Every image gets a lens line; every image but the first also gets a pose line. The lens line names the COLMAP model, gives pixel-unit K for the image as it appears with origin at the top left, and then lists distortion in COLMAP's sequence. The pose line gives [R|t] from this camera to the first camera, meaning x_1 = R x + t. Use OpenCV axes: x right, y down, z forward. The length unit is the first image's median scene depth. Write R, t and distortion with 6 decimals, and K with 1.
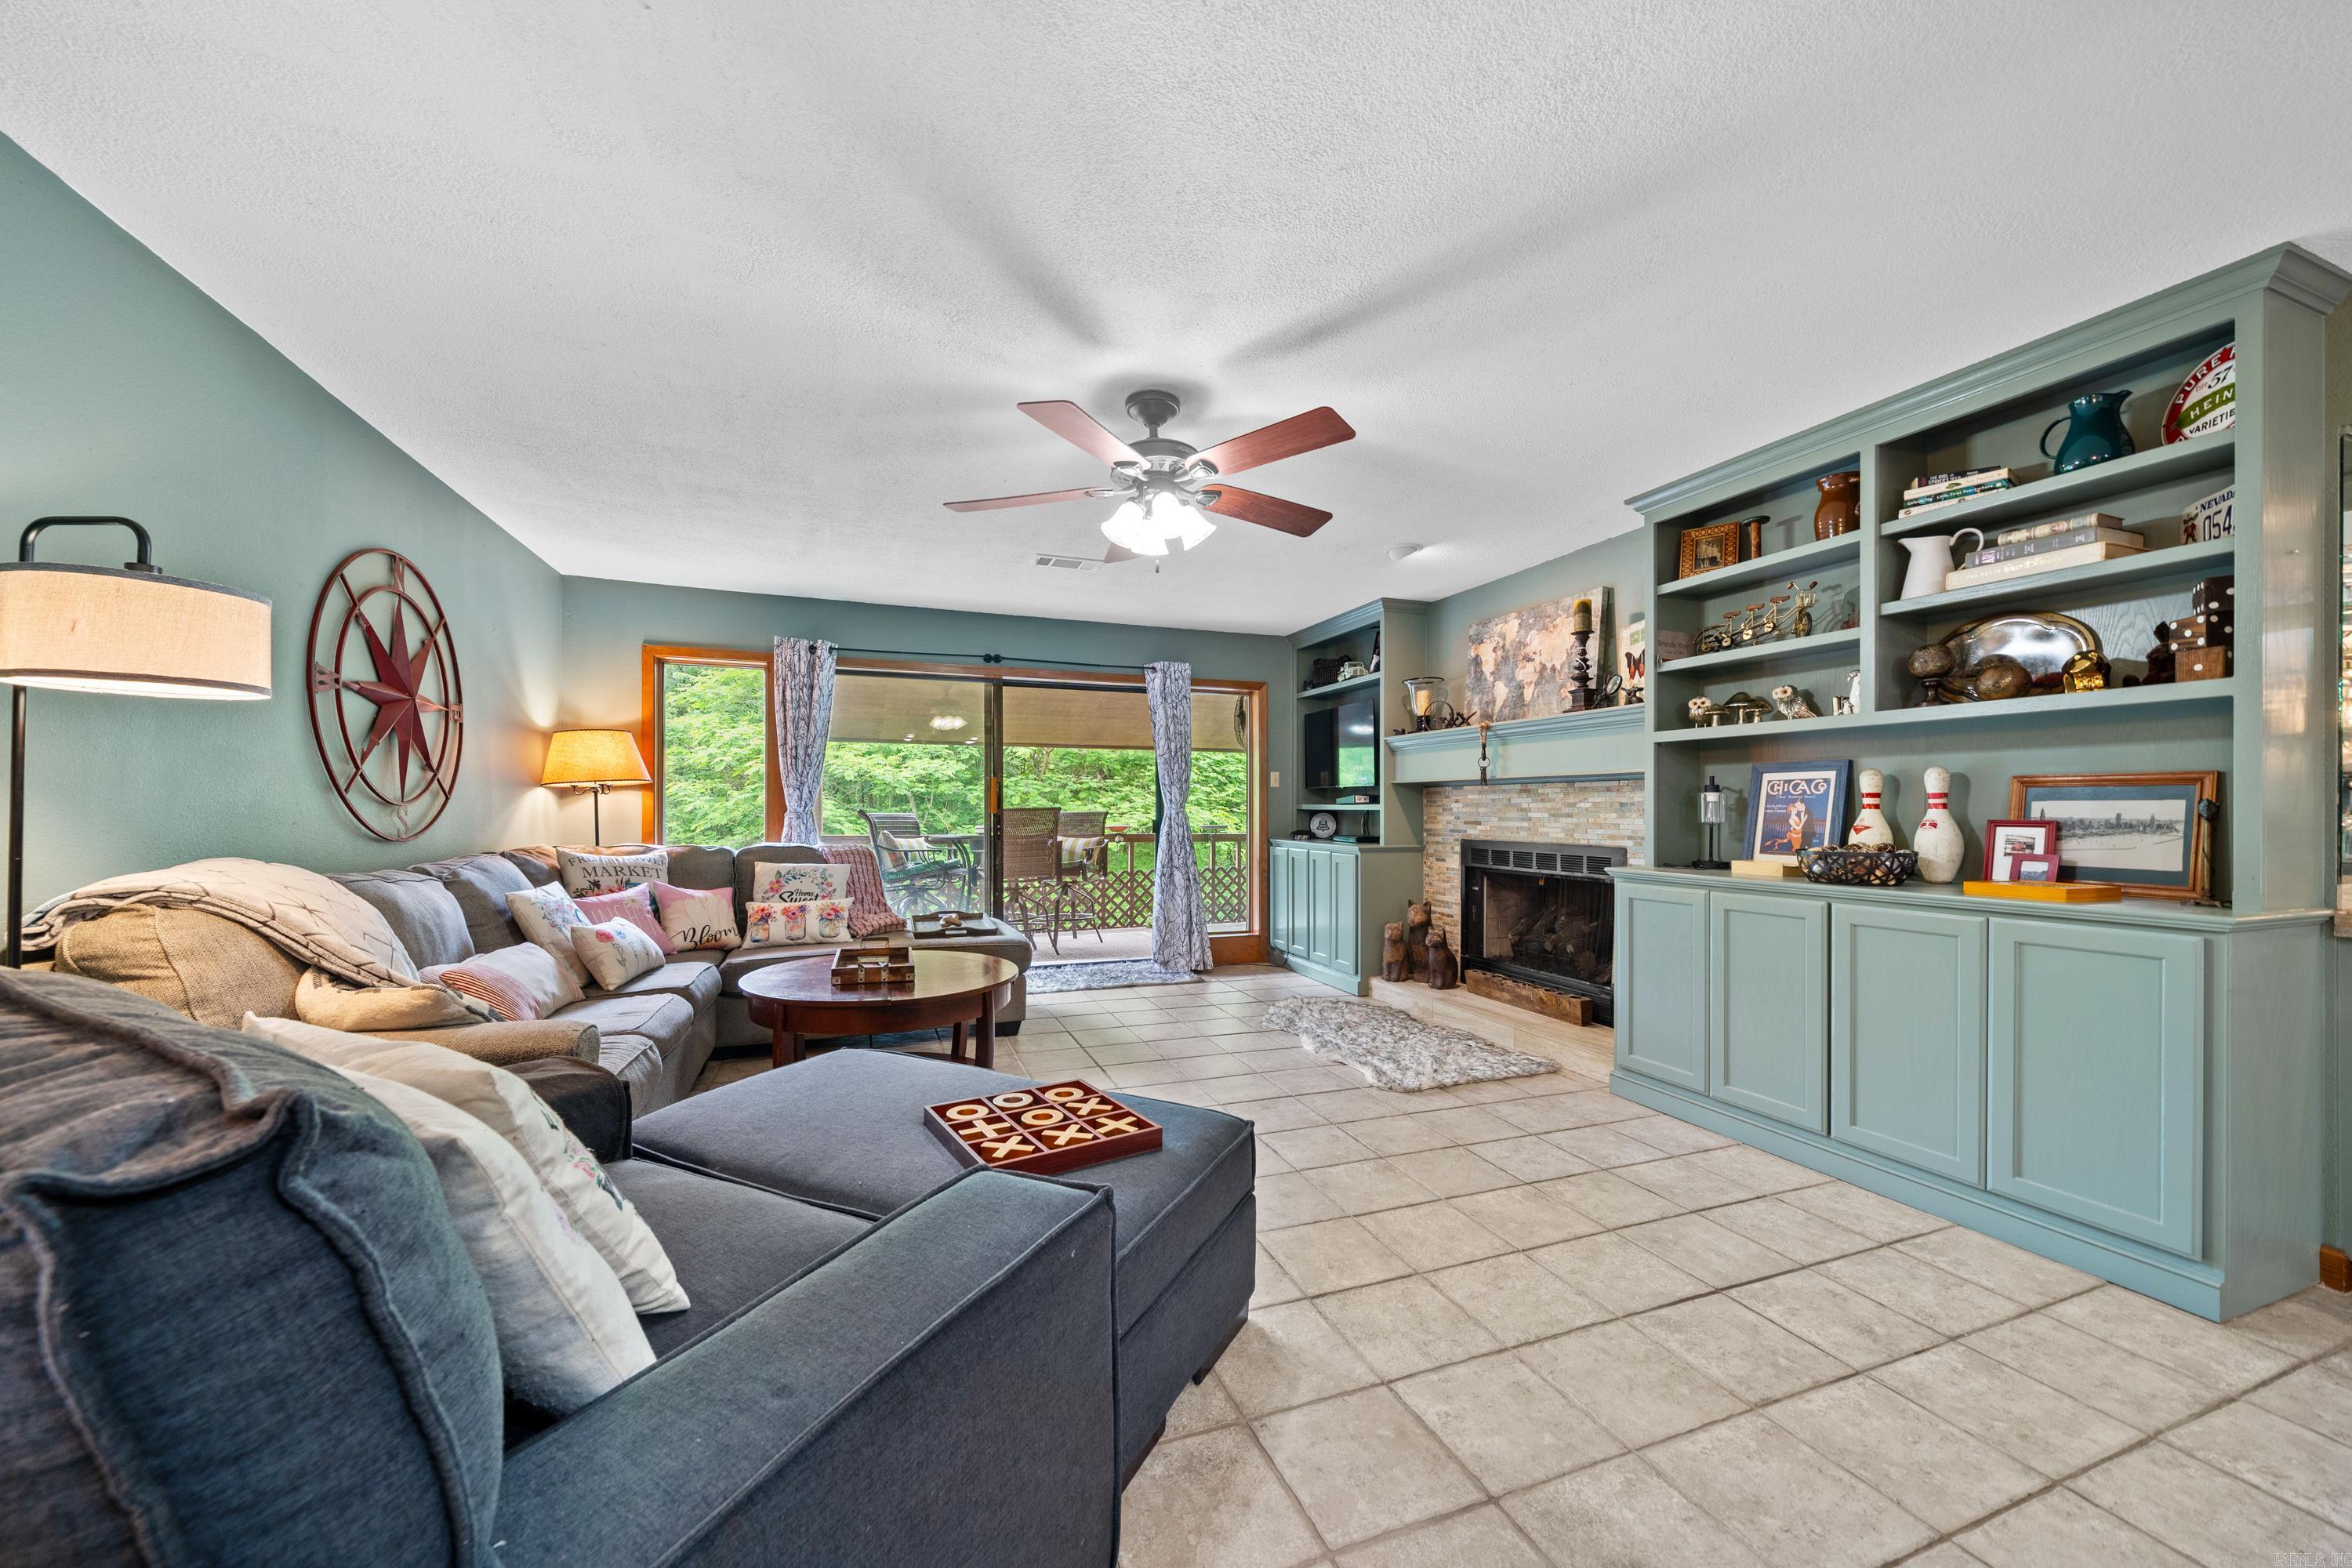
lens RADIAL K [[823.9, 0, 1235.6], [0, 823.9, 815.5], [0, 0, 1]] dist [-0.004535, 0.000286]
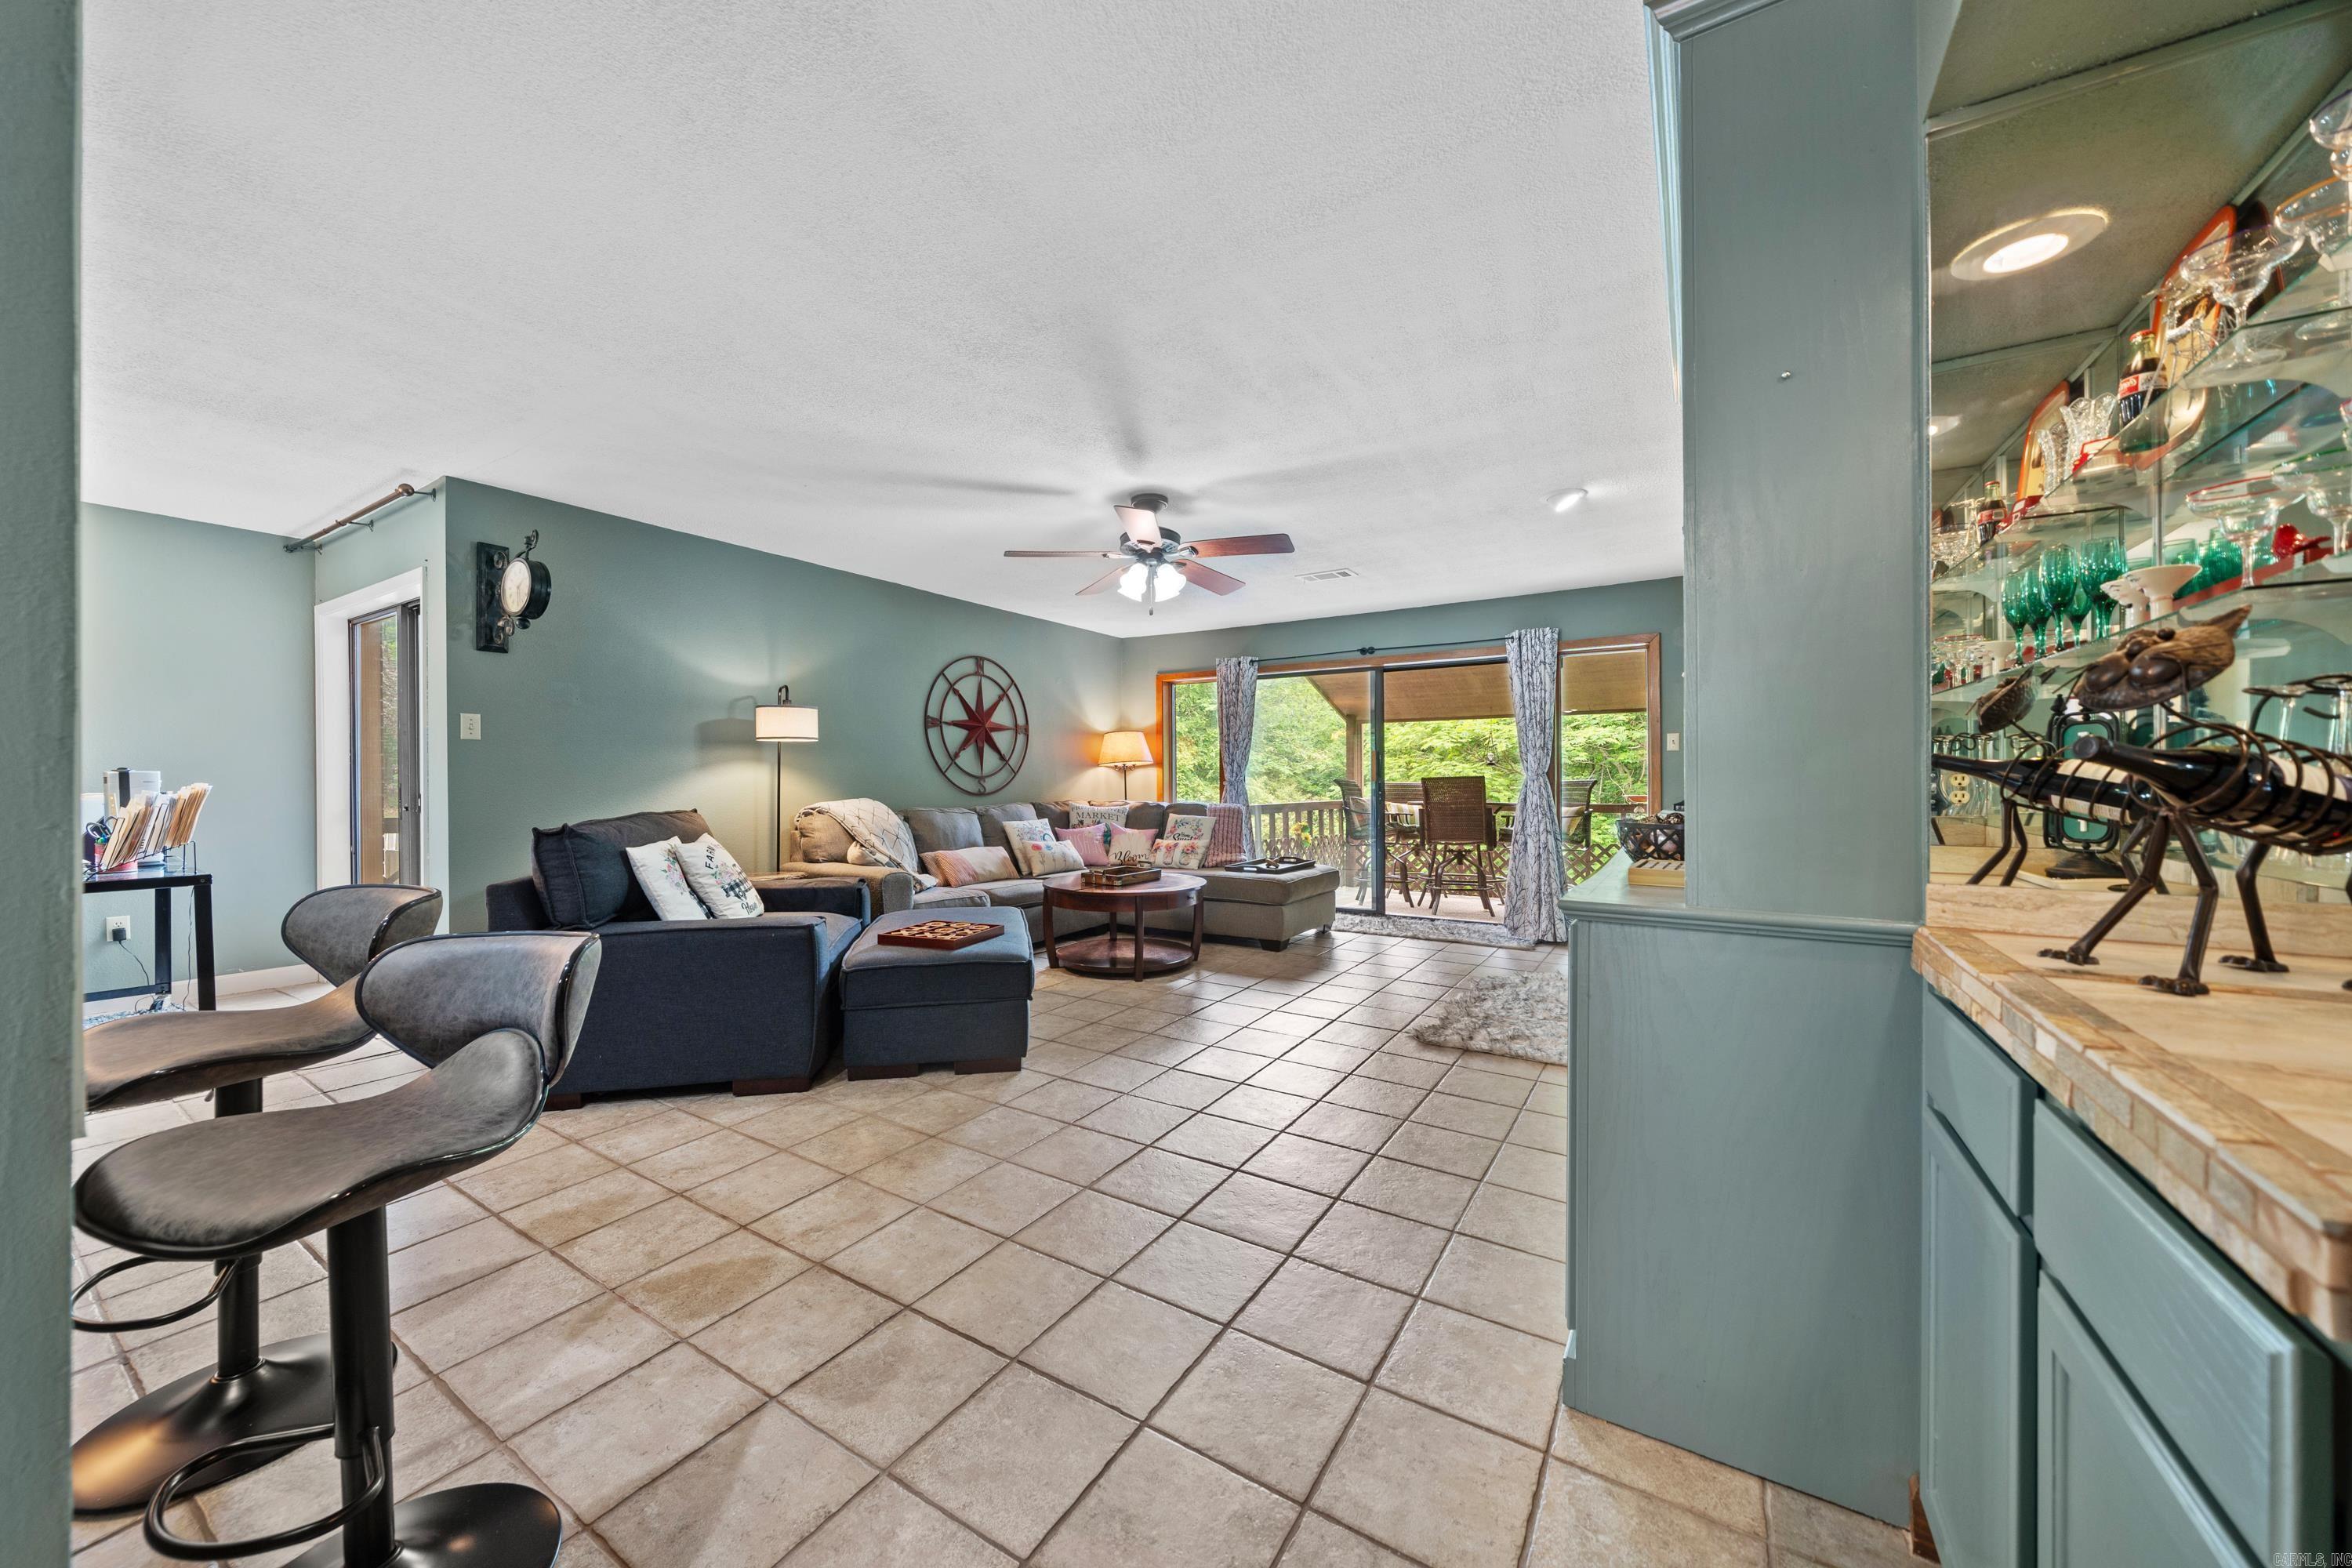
lens RADIAL K [[823.9, 0, 1184.3], [0, 823.9, 794.1], [0, 0, 1]] dist [-0.004535, 0.000286]
pose [[0.616617, 0.008279, -0.787220, 0.685017], [-0.000514, 0.999949, 0.010114, 0.005588], [0.787263, -0.005832, 0.616590, 0.088709]]
